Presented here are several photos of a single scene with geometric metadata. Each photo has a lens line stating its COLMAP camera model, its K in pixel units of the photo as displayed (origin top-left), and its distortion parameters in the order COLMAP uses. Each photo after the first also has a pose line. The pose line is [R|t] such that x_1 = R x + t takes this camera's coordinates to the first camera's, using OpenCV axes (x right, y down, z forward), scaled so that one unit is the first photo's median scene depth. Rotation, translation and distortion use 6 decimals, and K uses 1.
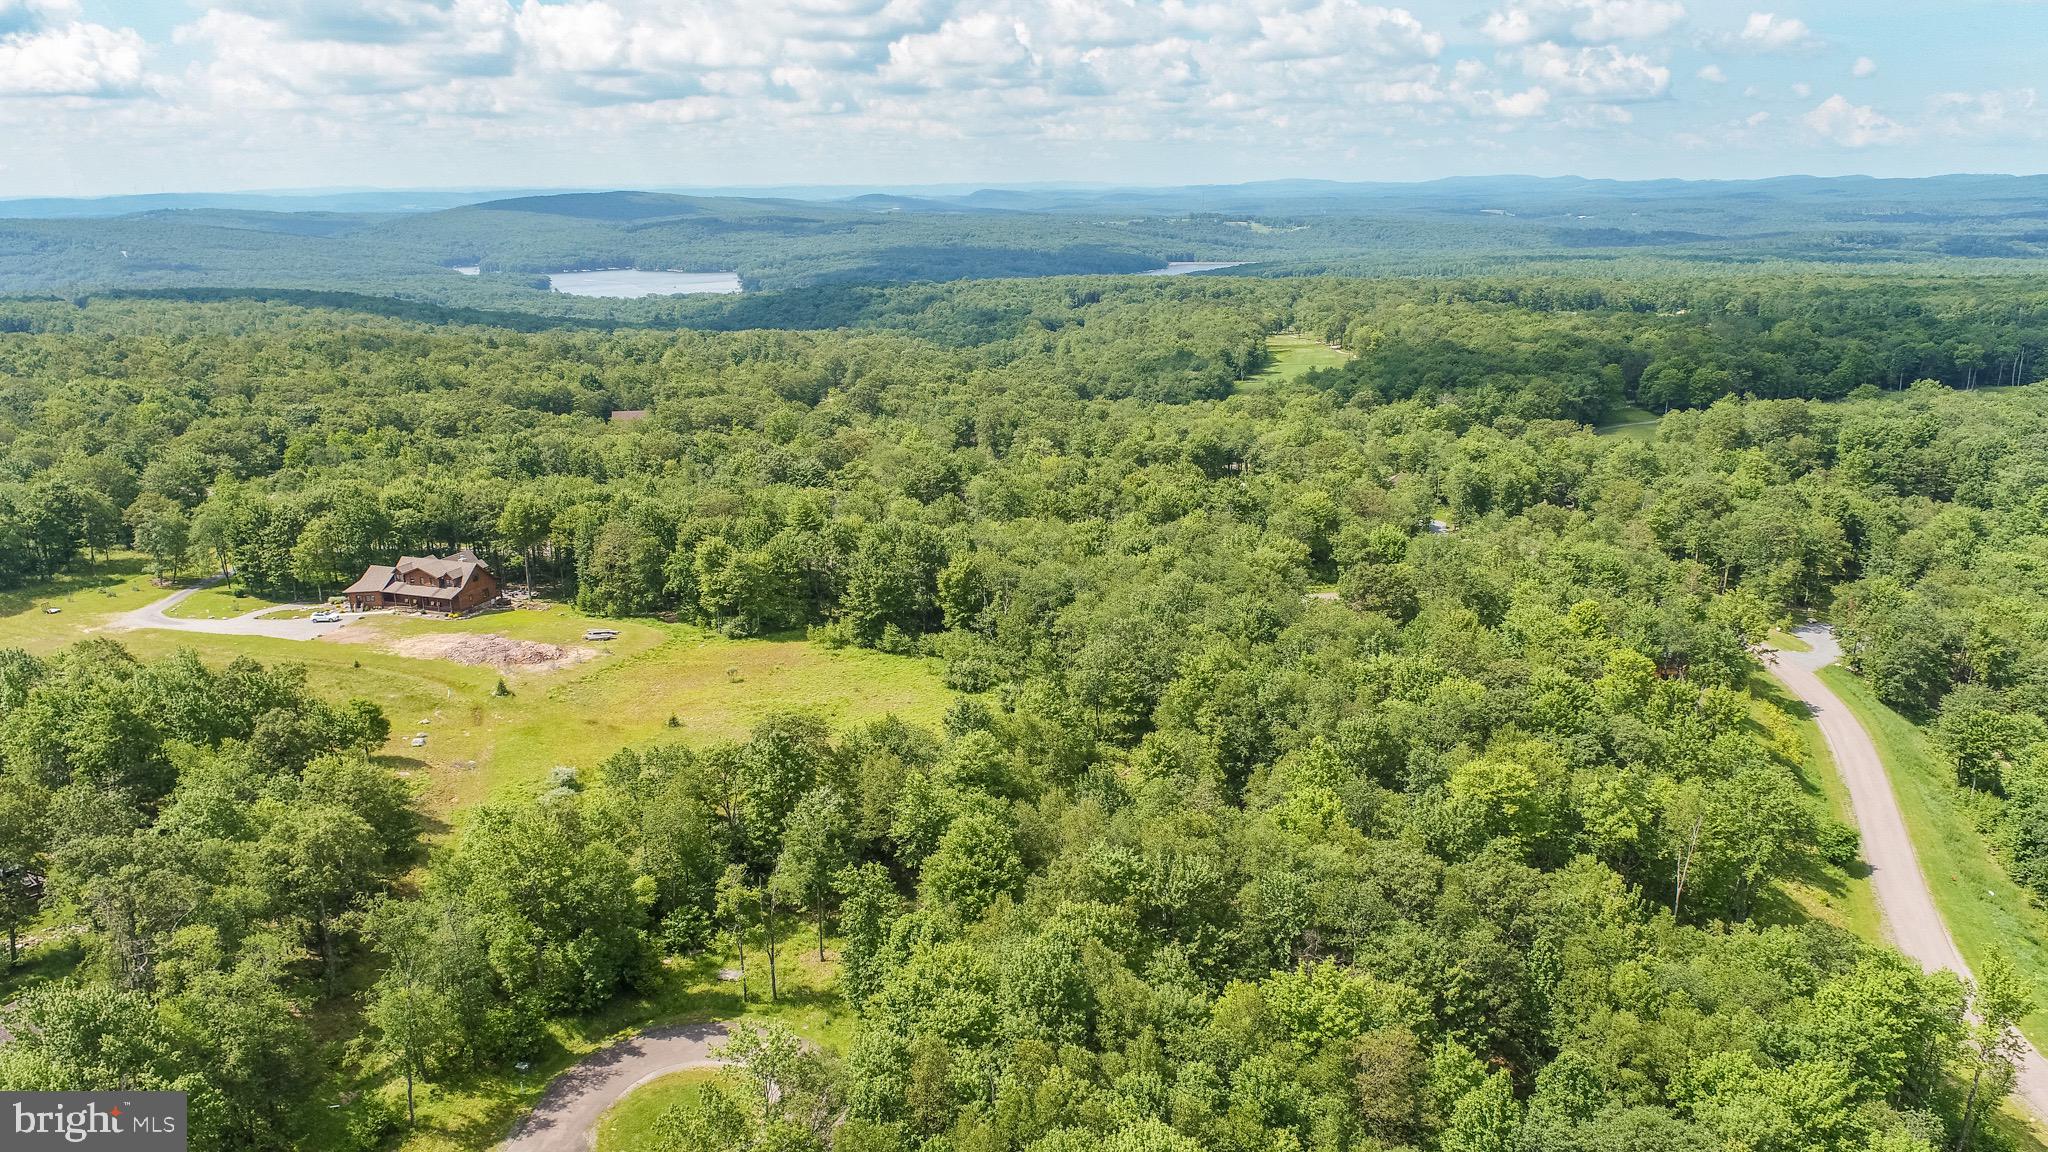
lens RADIAL K [[1437.5, 0, 1014.9], [0, 1437.5, 568.6], [0, 0, 1]] dist [-0.016850, 0.009473]
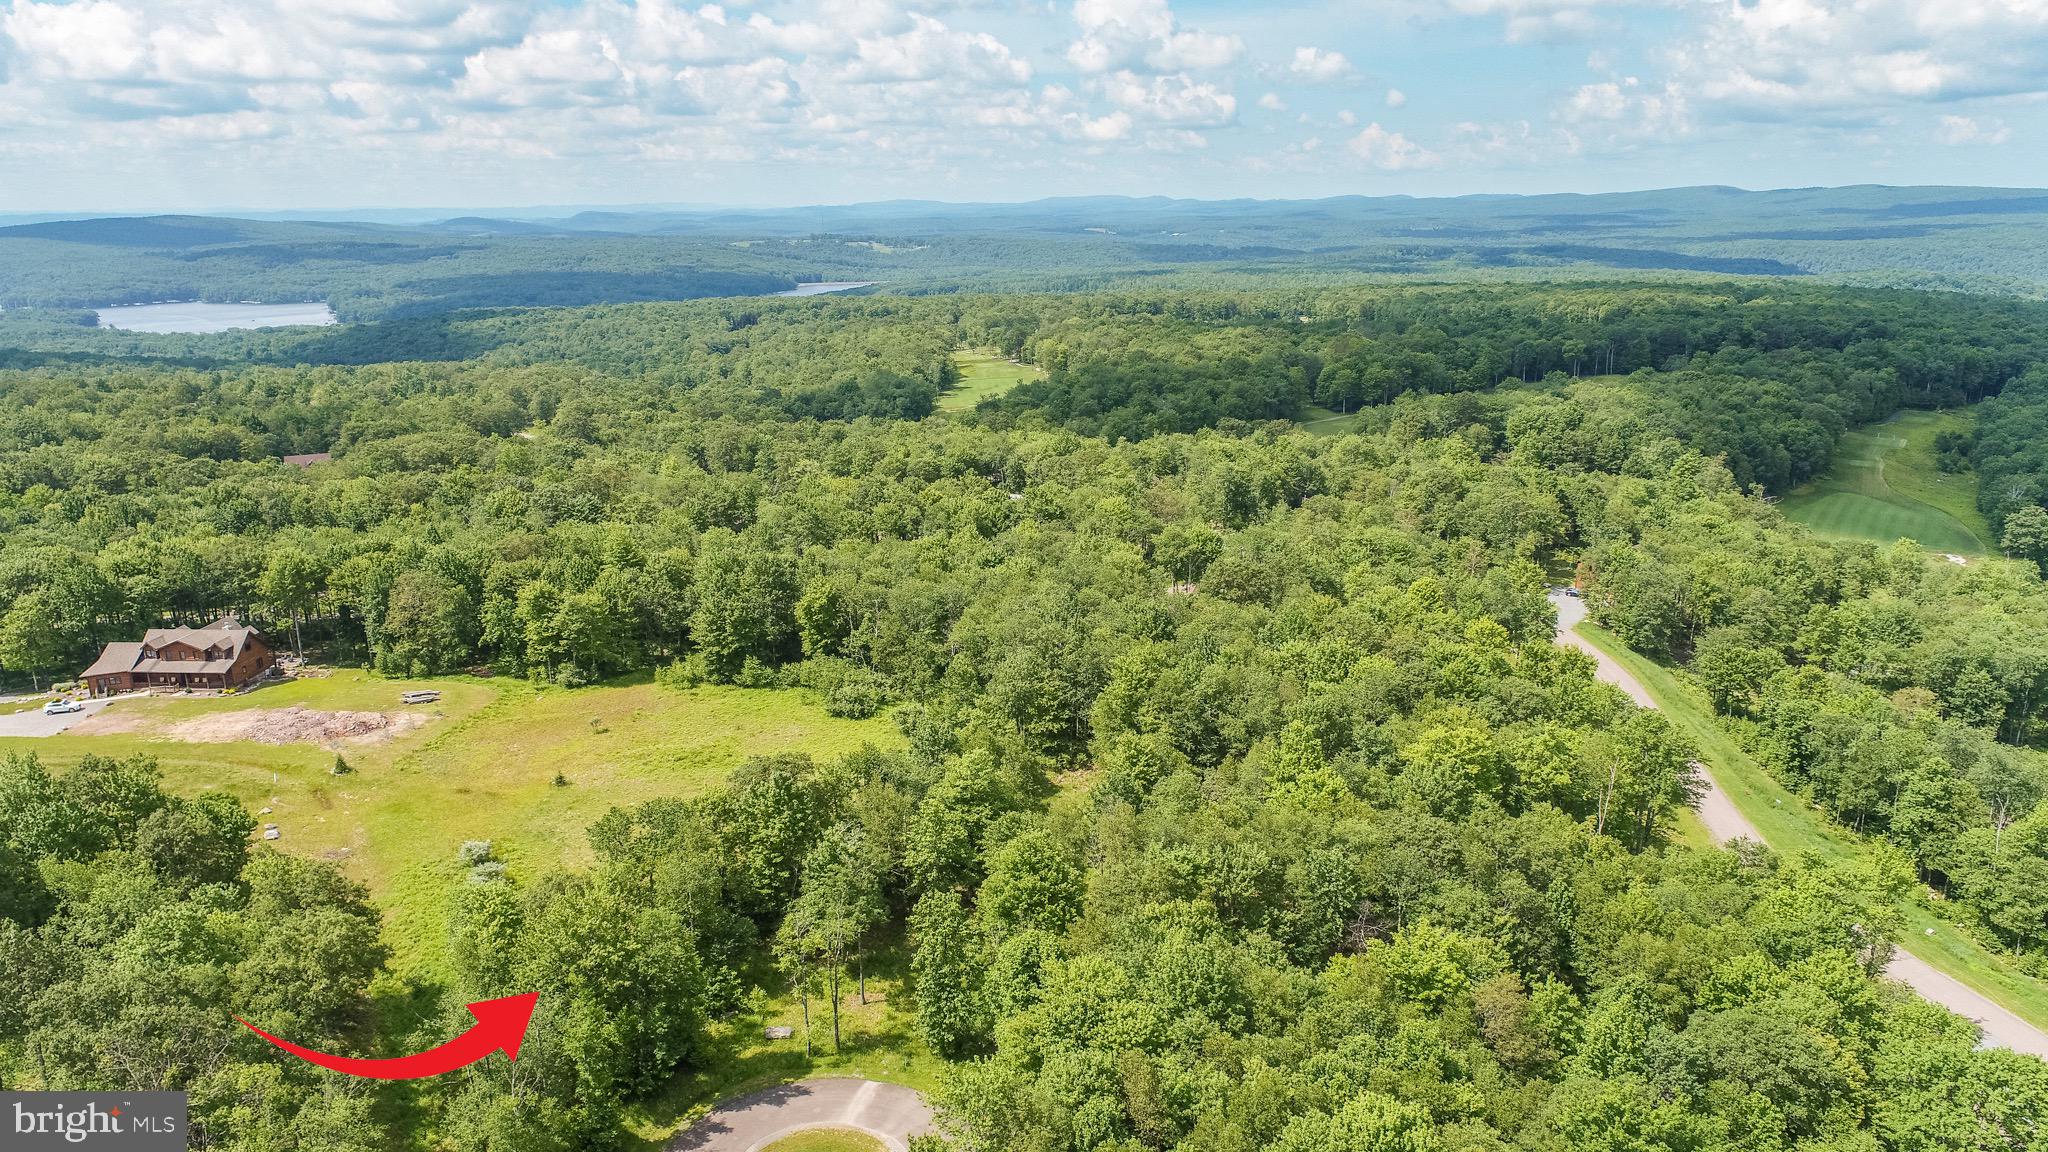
lens RADIAL K [[1437.5, 0, 1016.2], [0, 1437.5, 582.5], [0, 0, 1]] dist [-0.016850, 0.009473]
pose [[0.960300, -0.072485, 0.269389, -0.152630], [0.073887, 0.997254, 0.004946, -0.002431], [-0.269008, 0.015154, 0.963019, 0.025480]]
